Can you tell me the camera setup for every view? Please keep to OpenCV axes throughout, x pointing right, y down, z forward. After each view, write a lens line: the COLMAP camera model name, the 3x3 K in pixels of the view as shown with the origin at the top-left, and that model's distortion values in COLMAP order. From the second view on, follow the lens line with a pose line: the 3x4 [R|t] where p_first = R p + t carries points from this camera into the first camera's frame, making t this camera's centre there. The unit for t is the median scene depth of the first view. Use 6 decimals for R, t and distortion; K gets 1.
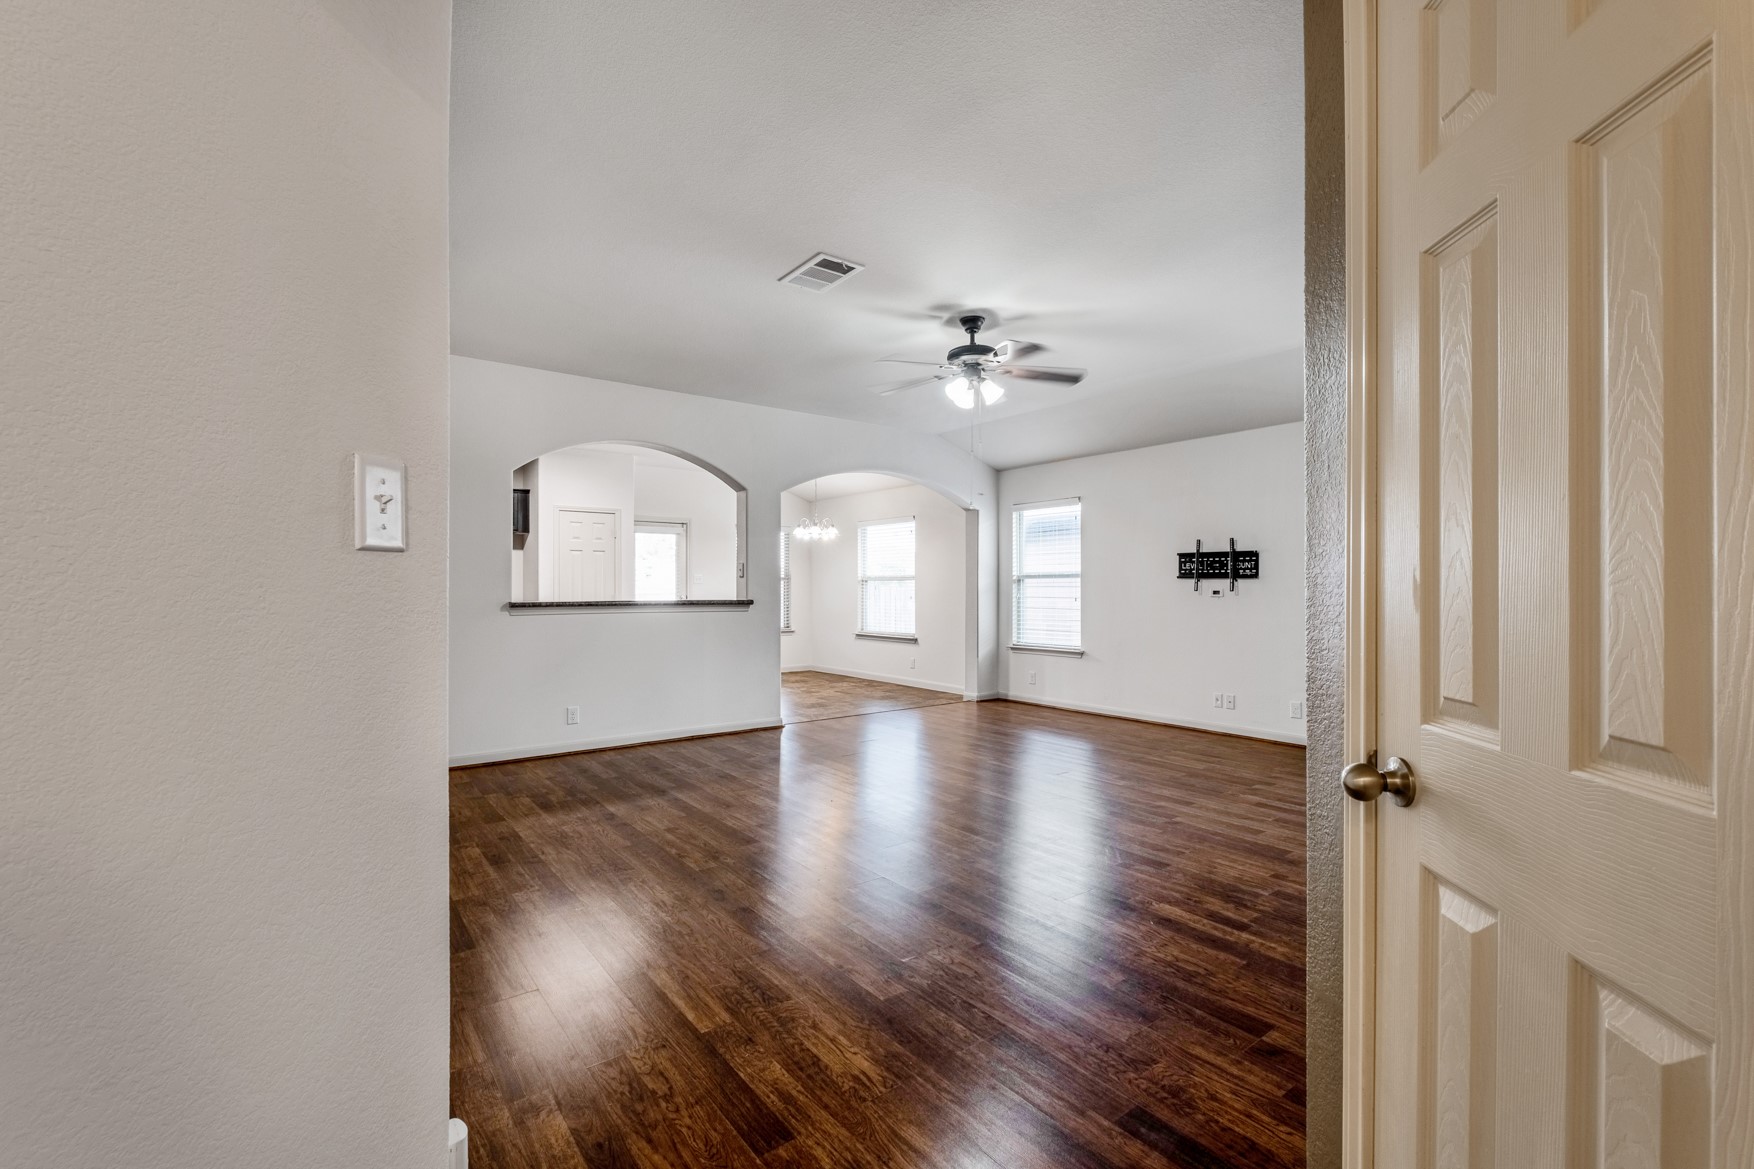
lens RADIAL K [[770.0, 0, 880.0], [0, 770.0, 591.9], [0, 0, 1]] dist [-0.000372, -0.000252]
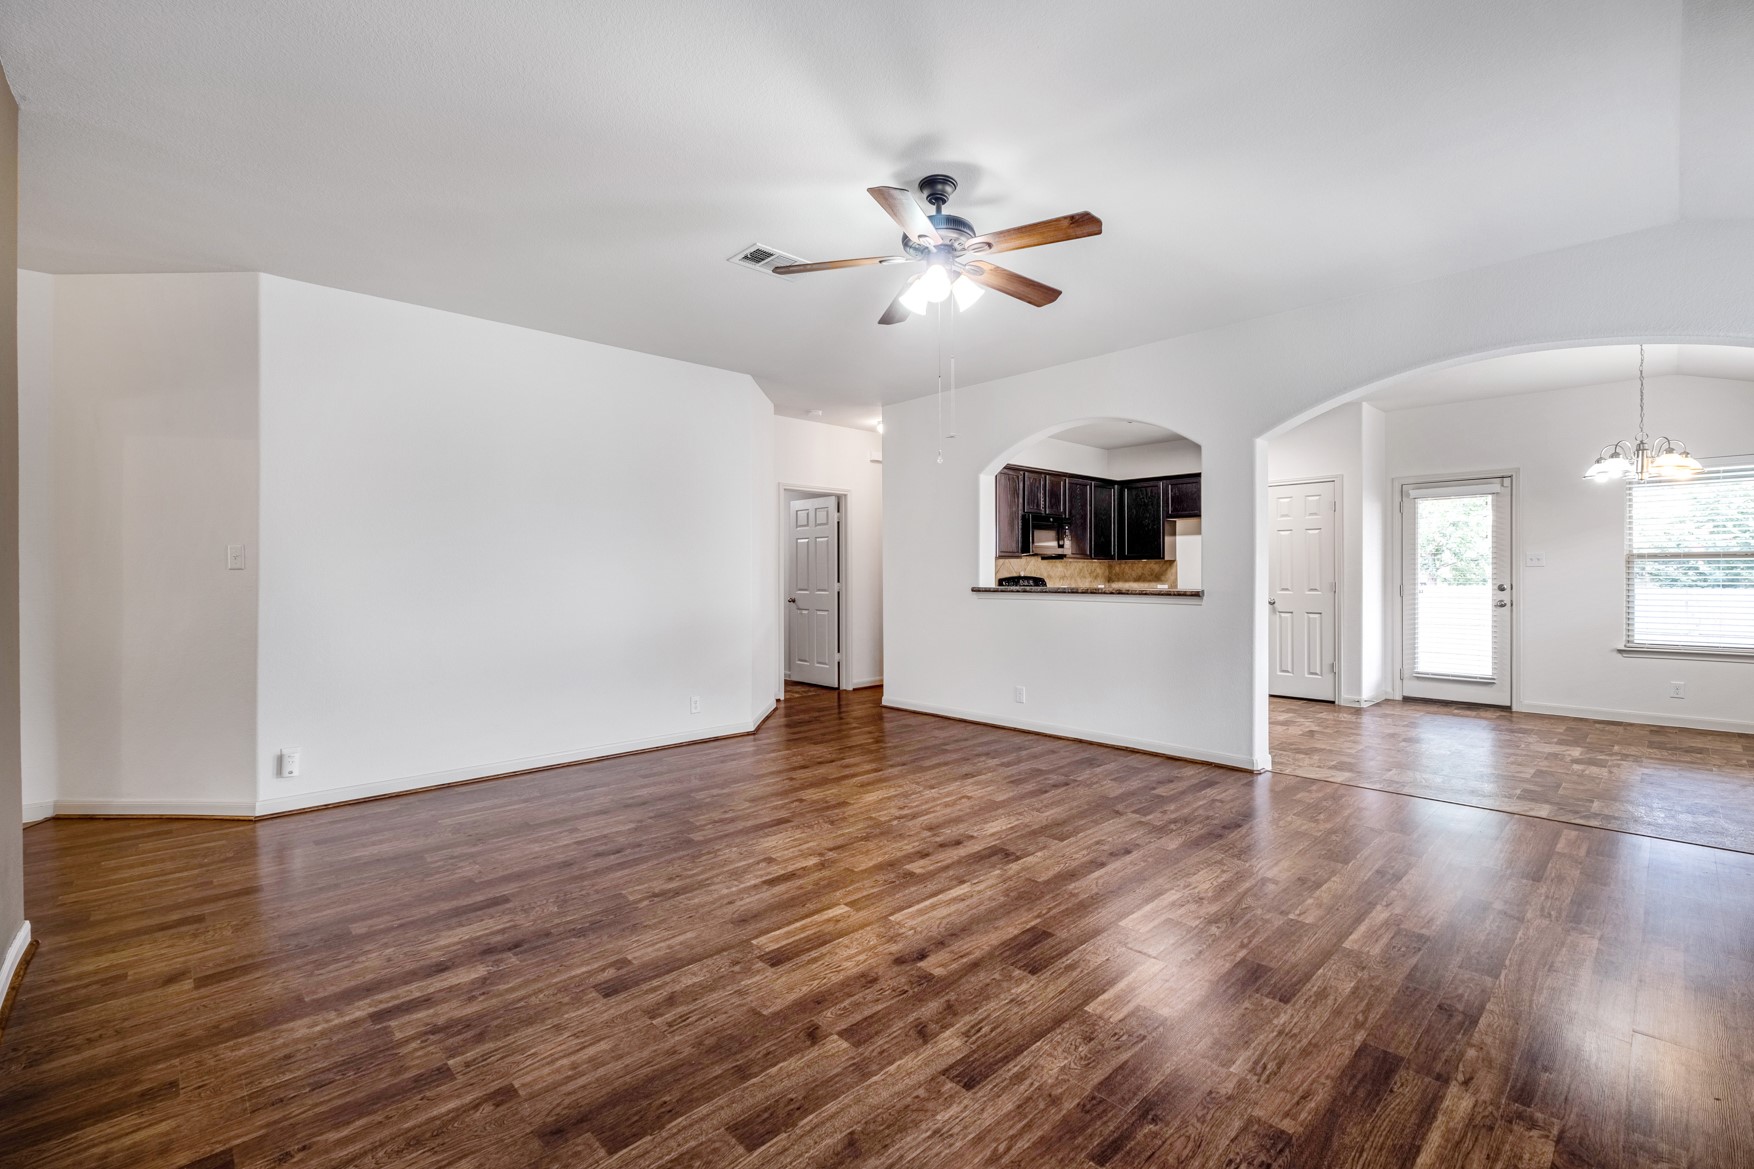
lens RADIAL K [[745.6, 0, 877.0], [0, 745.6, 584.5], [0, 0, 1]] dist [-0.000973, -0.000325]
pose [[0.109572, 0.016721, -0.993838, 0.897171], [0.002621, 0.999850, 0.017111, -0.017714], [0.993975, -0.004480, 0.109512, 0.996369]]
